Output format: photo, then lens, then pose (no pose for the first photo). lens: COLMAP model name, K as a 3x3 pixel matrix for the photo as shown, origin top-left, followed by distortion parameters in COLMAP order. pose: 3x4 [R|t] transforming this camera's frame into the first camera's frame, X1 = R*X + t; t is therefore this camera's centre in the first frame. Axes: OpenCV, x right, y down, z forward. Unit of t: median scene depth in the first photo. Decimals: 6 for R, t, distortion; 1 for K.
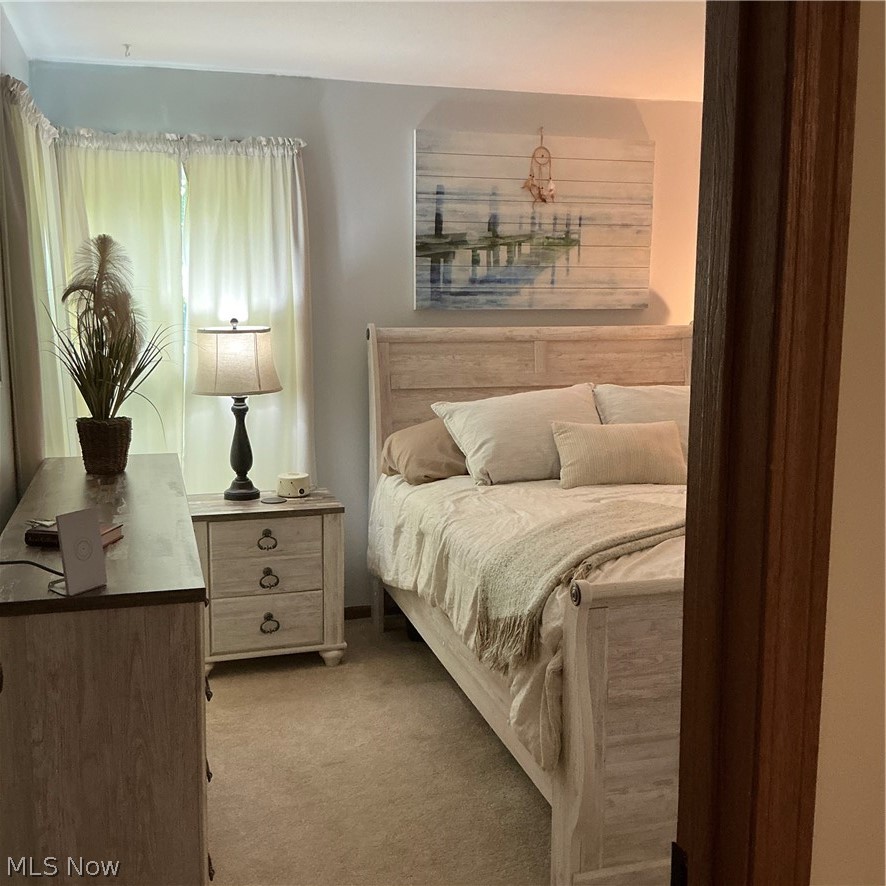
lens RADIAL K [[980.5, 0, 446.0], [0, 980.5, 441.5], [0, 0, 1]] dist [0.169166, -0.380508]
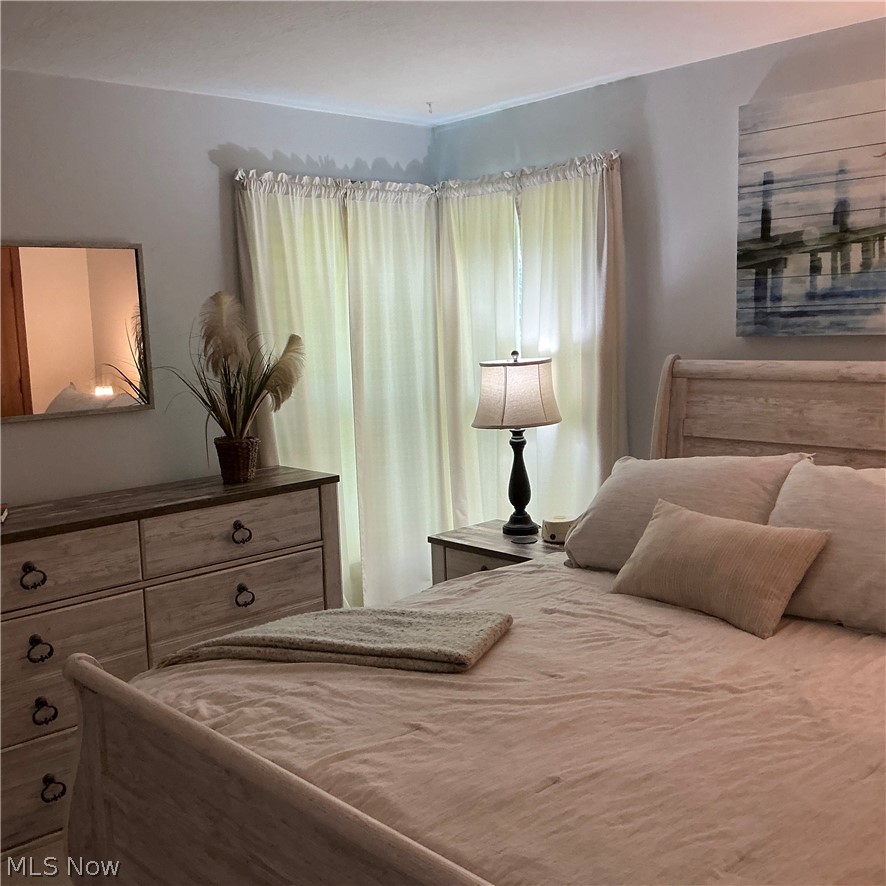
lens RADIAL K [[980.5, 0, 446.0], [0, 980.5, 441.5], [0, 0, 1]] dist [0.169166, -0.380508]
pose [[0.443397, 0.096686, -0.891095, 0.575349], [-0.090322, 0.993924, 0.062900, -0.080673], [0.891763, 0.052596, 0.449436, 0.448722]]
